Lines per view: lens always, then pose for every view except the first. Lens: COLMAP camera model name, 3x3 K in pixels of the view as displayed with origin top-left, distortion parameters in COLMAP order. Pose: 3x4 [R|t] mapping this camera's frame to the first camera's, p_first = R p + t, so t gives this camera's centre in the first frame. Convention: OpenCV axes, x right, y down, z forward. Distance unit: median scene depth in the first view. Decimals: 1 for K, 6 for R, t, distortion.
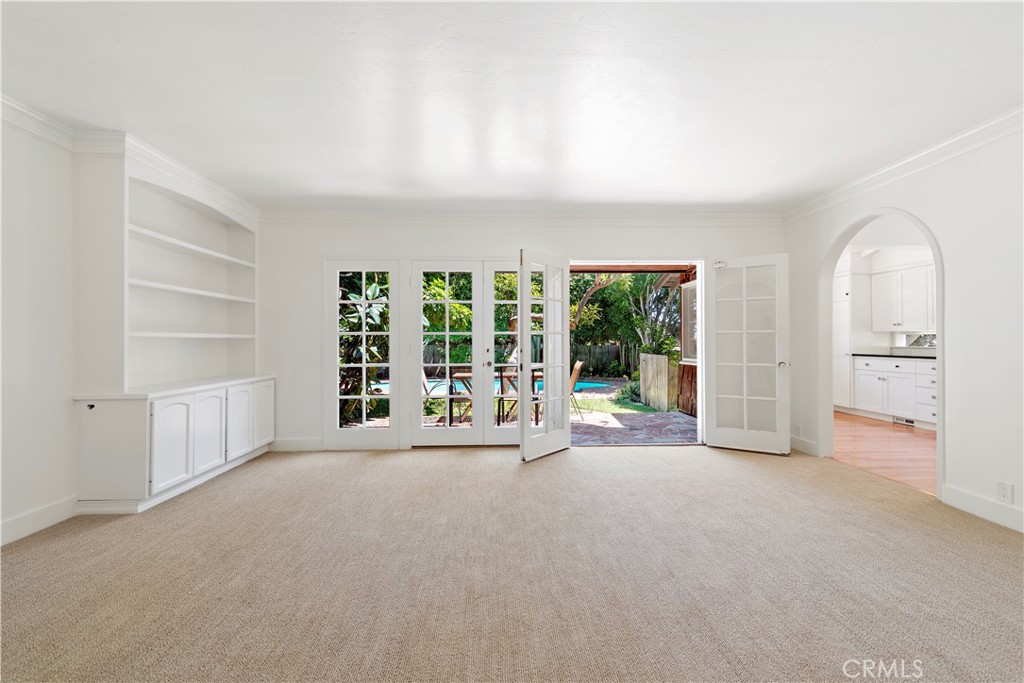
lens RADIAL K [[411.8, 0, 512.0], [0, 411.8, 341.5], [0, 0, 1]] dist [0.029345, -0.015011]
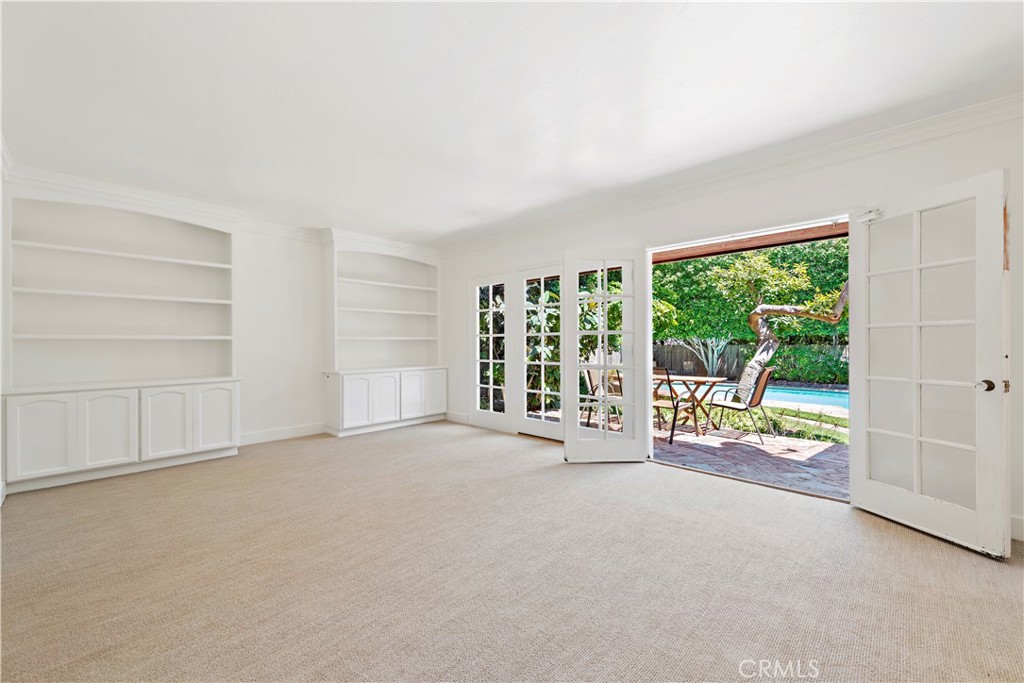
lens RADIAL K [[411.8, 0, 512.0], [0, 411.8, 341.5], [0, 0, 1]] dist [0.029345, -0.015011]
pose [[0.693631, -0.001797, -0.720329, 0.627331], [0.002218, 0.999997, -0.000359, -0.000258], [0.720327, -0.001348, 0.693633, 0.203378]]
